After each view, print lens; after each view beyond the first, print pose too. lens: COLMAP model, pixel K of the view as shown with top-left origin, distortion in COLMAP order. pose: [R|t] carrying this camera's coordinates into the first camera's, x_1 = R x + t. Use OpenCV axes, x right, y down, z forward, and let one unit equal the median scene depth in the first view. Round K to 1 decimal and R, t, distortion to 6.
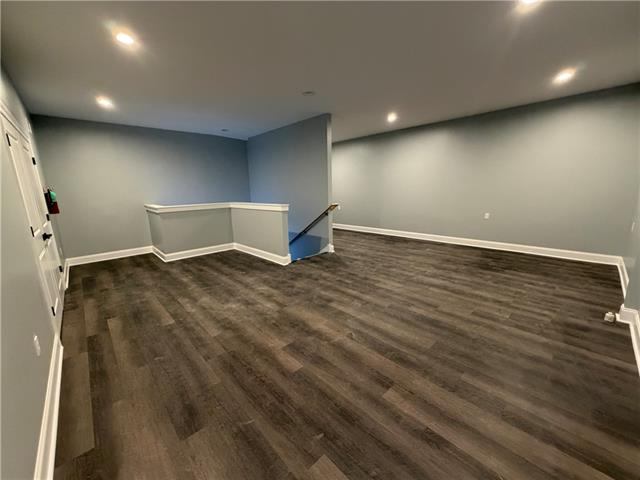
lens RADIAL K [[256.2, 0, 319.7], [0, 256.2, 241.2], [0, 0, 1]] dist [0.000930, -0.000386]
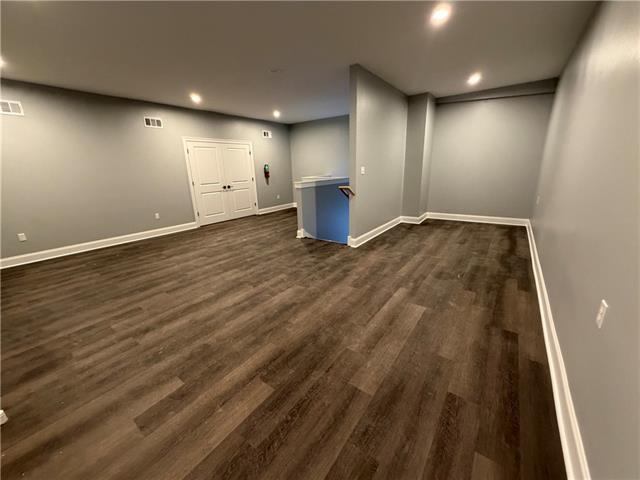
lens RADIAL K [[256.2, 0, 319.1], [0, 256.2, 241.6], [0, 0, 1]] dist [0.000930, -0.000386]
pose [[0.181513, 0.295130, -0.938057, 1.301432], [-0.175678, 0.948290, 0.264356, -0.279674], [0.967569, 0.116812, 0.223975, 1.177988]]
